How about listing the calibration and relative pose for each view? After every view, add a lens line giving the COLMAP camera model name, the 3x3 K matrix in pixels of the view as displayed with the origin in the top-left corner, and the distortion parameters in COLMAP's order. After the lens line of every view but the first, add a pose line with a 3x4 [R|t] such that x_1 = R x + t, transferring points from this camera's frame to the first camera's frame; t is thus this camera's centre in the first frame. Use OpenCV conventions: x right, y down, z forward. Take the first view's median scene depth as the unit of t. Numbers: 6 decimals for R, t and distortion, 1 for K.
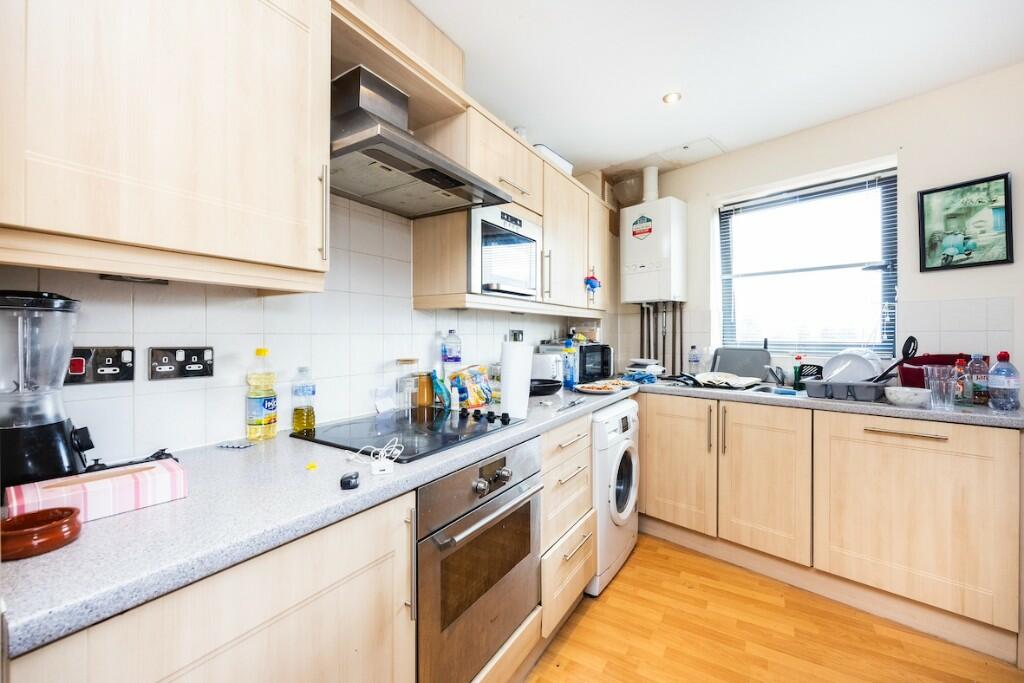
lens RADIAL K [[421.8, 0, 512.0], [0, 421.8, 341.5], [0, 0, 1]] dist [-0.000177, 0.000128]
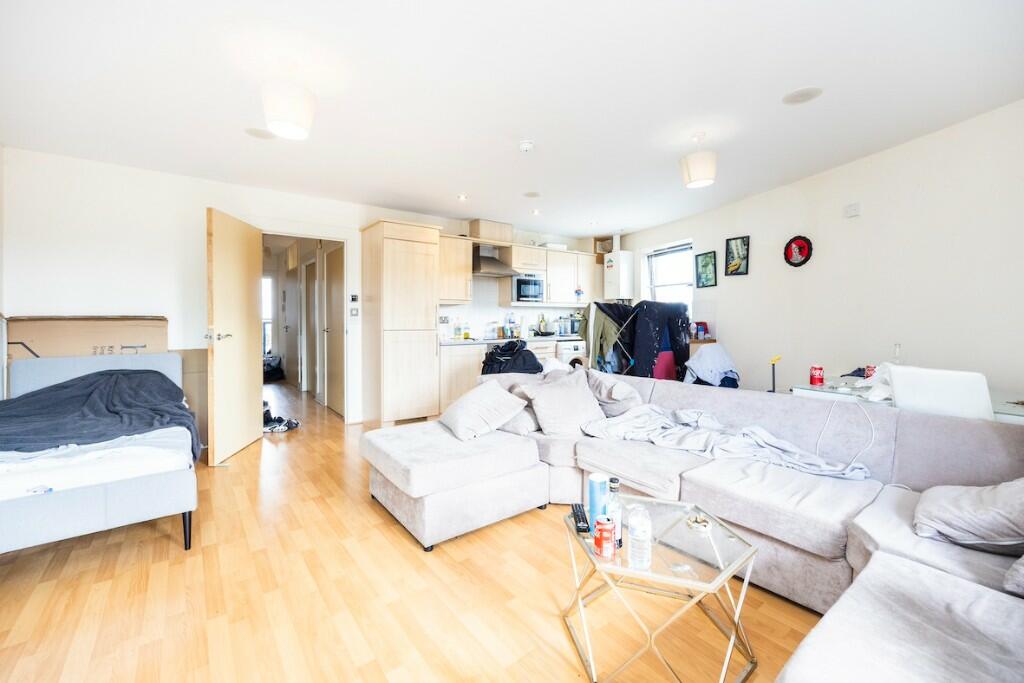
lens RADIAL K [[408.6, 0, 499.4], [0, 408.6, 327.2], [0, 0, 1]] dist [0.002323, 0.000616]
pose [[0.930041, 0.009581, -0.367332, 0.852194], [-0.007376, 0.999945, 0.007406, 0.053602], [0.367383, -0.004179, 0.930060, -1.743163]]
